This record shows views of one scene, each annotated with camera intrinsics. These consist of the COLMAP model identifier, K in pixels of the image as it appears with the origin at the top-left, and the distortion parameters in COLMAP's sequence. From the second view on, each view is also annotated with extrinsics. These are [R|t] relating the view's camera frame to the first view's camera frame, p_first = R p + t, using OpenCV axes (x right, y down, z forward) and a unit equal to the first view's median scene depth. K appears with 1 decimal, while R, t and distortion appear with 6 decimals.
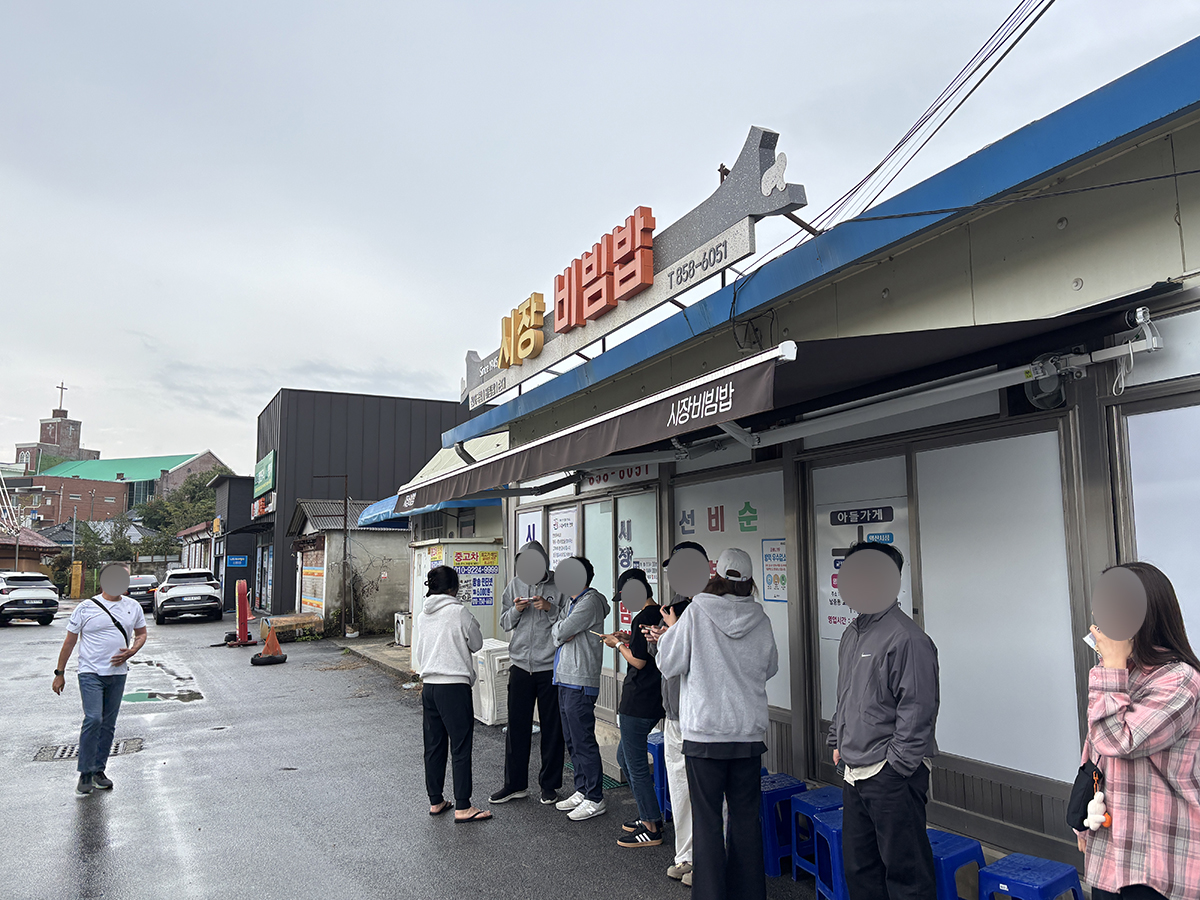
lens RADIAL K [[929.5, 0, 600.0], [0, 929.5, 450.0], [0, 0, 1]] dist [0.036729, -0.074021]
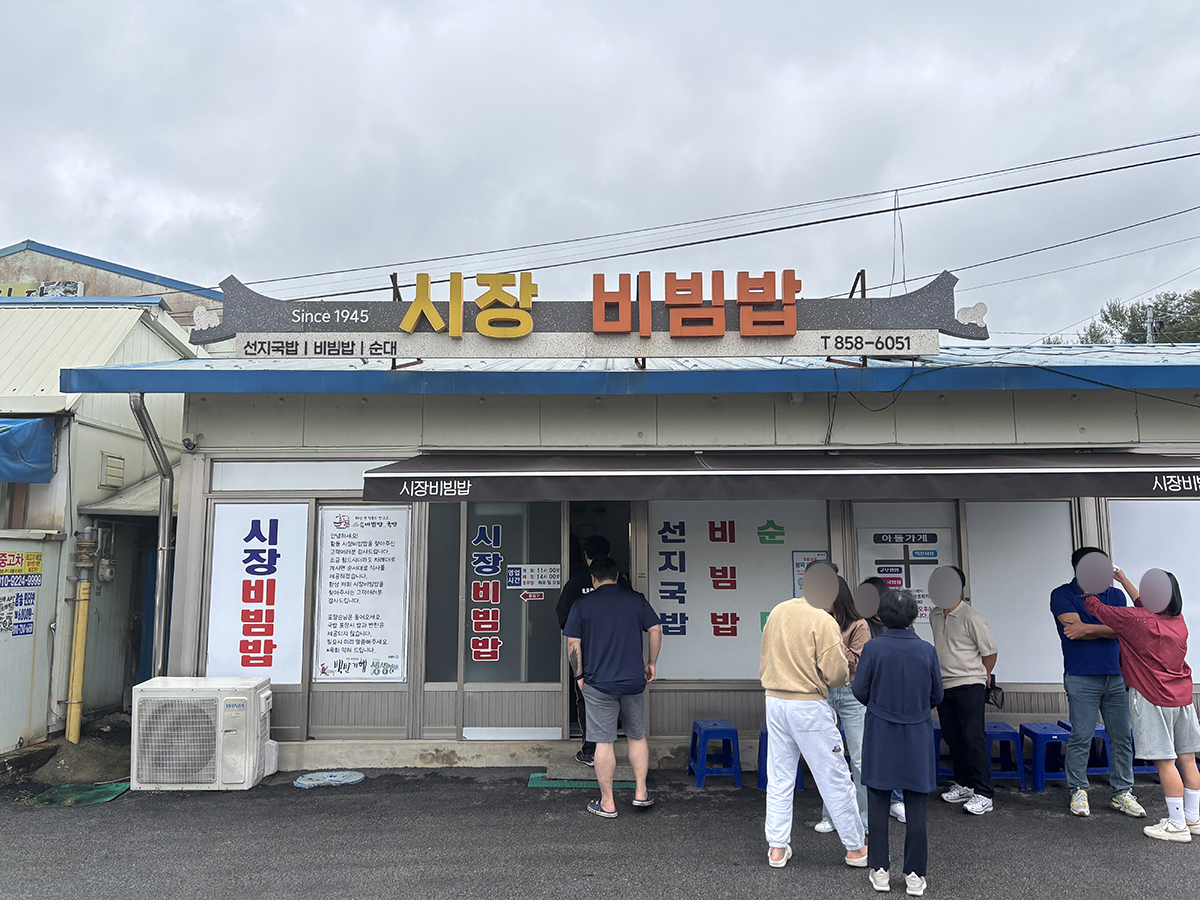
lens RADIAL K [[916.0, 0, 600.0], [0, 916.0, 450.0], [0, 0, 1]] dist [0.083597, -0.080254]
pose [[0.399022, 0.116202, 0.909548, -1.207699], [-0.111836, 0.990699, -0.077508, 0.094368], [-0.910096, -0.070793, 0.408307, 0.799131]]
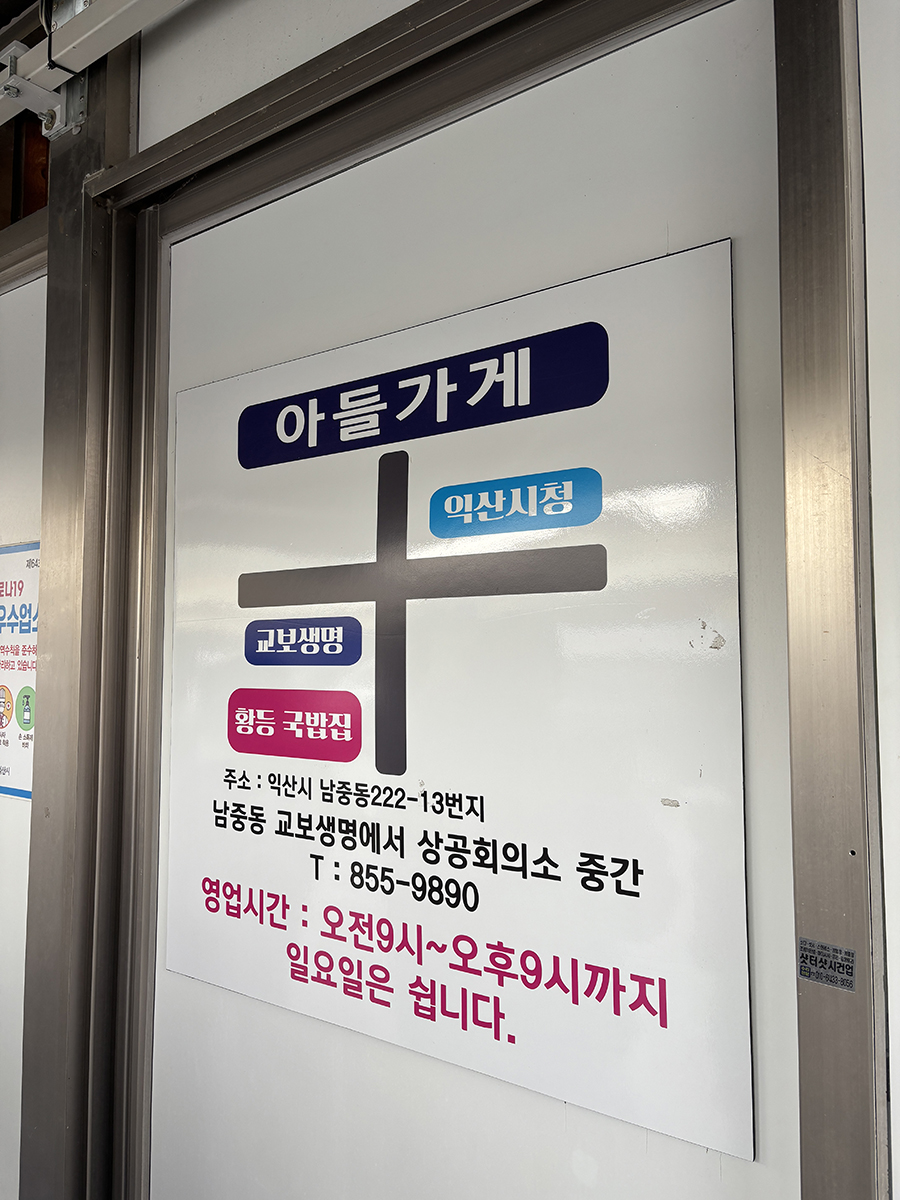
lens RADIAL K [[929.5, 0, 444.0], [0, 929.5, 593.2], [0, 0, 1]] dist [0.036729, -0.074021]
pose [[0.874184, 0.041053, 0.483857, 0.181261], [-0.066550, 0.997147, 0.035632, 0.097370], [-0.481013, -0.063349, 0.874422, 0.767630]]
